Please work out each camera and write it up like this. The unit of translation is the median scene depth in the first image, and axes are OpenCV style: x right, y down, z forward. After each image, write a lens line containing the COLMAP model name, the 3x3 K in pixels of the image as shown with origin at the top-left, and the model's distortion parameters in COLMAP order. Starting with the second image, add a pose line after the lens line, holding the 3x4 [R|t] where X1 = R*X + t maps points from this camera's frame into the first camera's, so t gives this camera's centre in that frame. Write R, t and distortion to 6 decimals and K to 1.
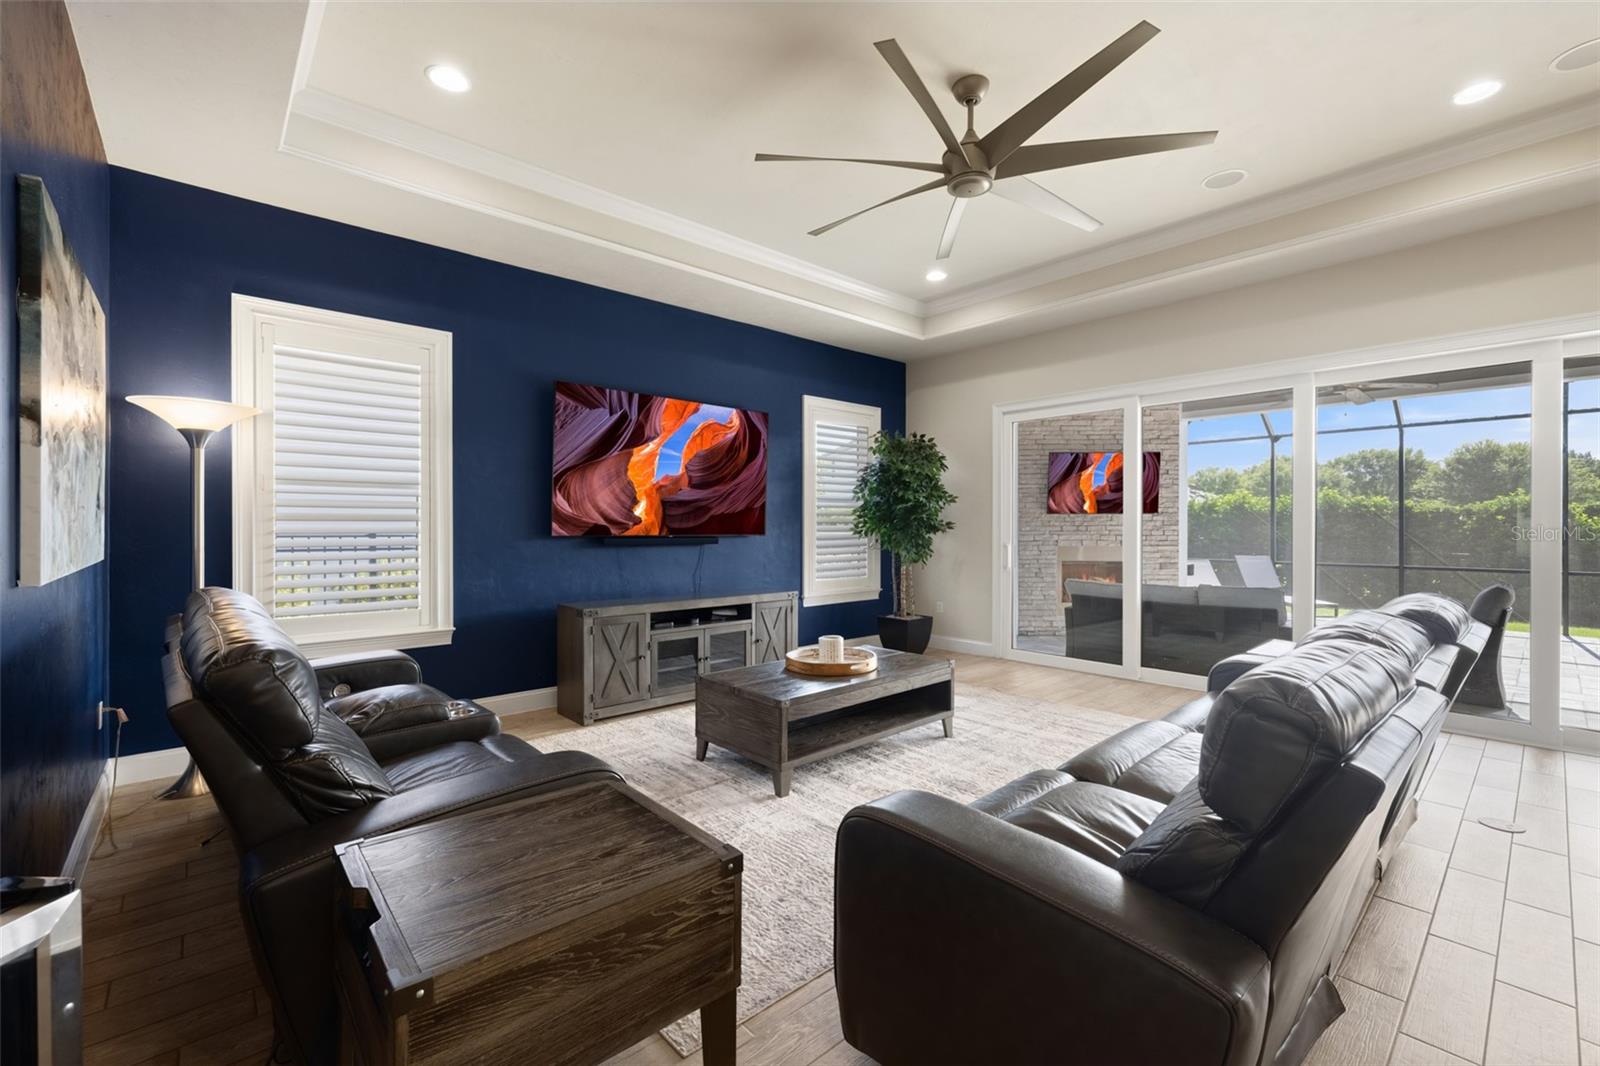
lens RADIAL K [[673.4, 0, 798.3], [0, 673.4, 531.3], [0, 0, 1]] dist [0.002263, -0.000715]
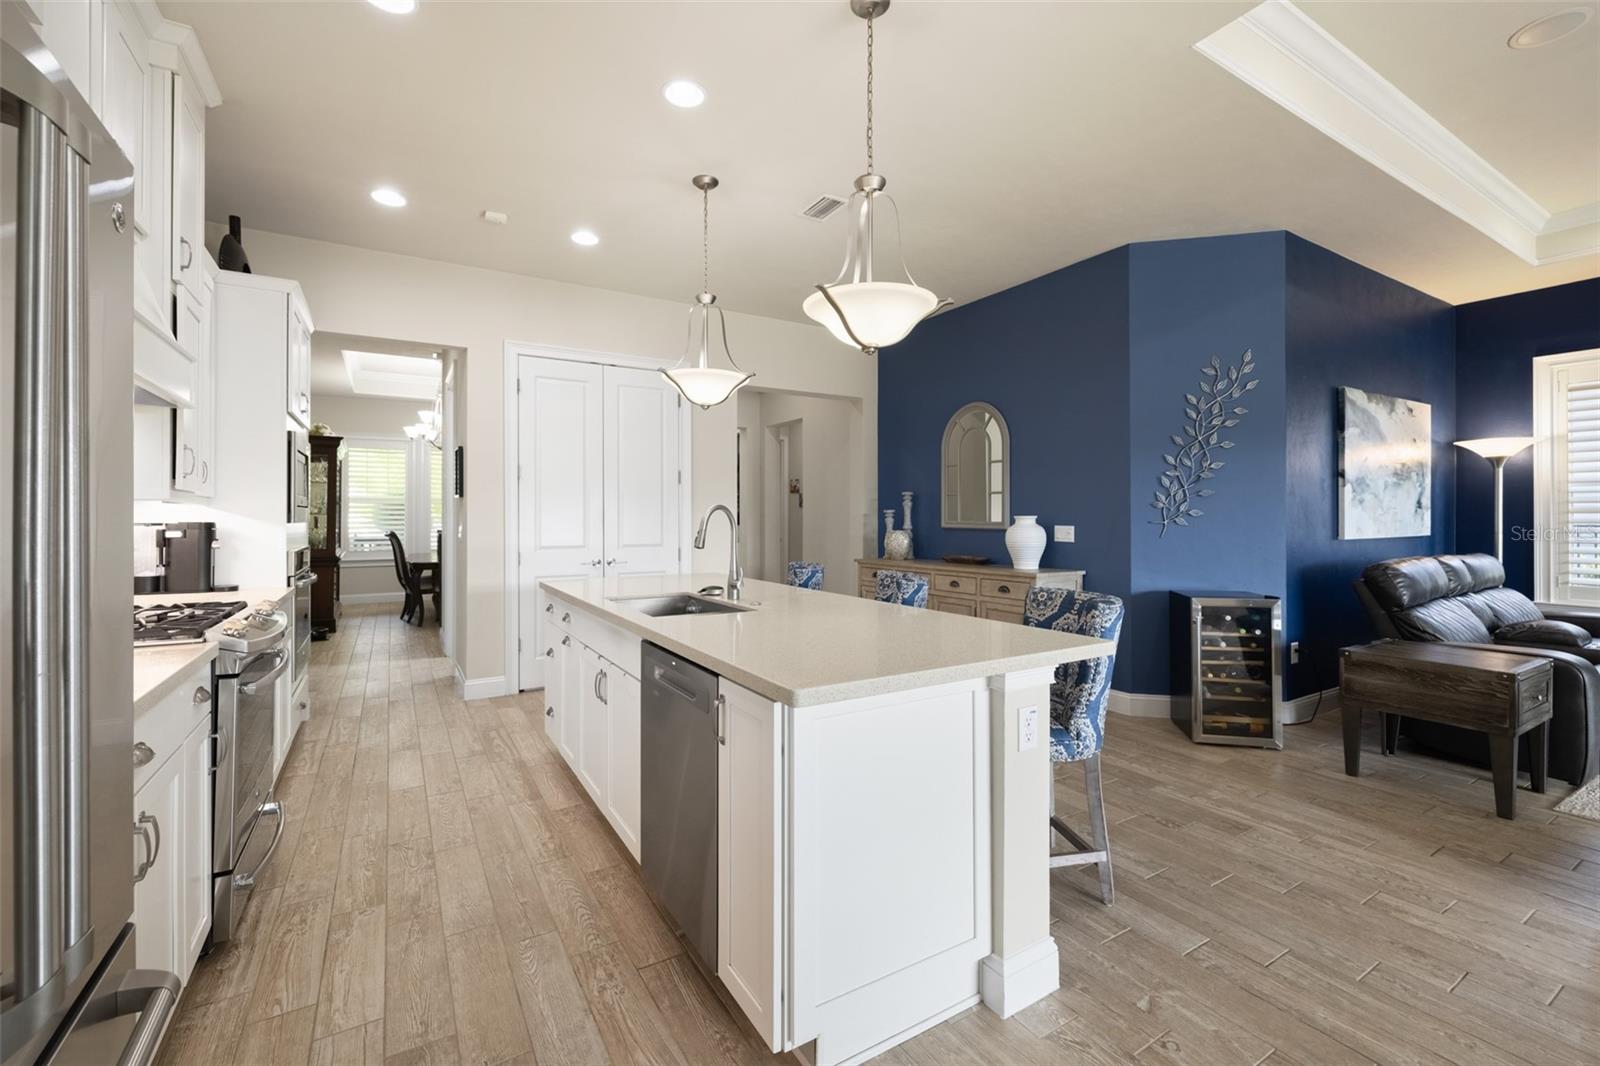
lens RADIAL K [[673.4, 0, 799.4], [0, 673.4, 518.8], [0, 0, 1]] dist [0.002263, -0.000715]
pose [[-0.182613, 0.001585, -0.983184, 0.547233], [-0.005871, 0.999979, 0.002702, 0.001406], [0.983167, 0.006265, -0.182600, -0.182146]]
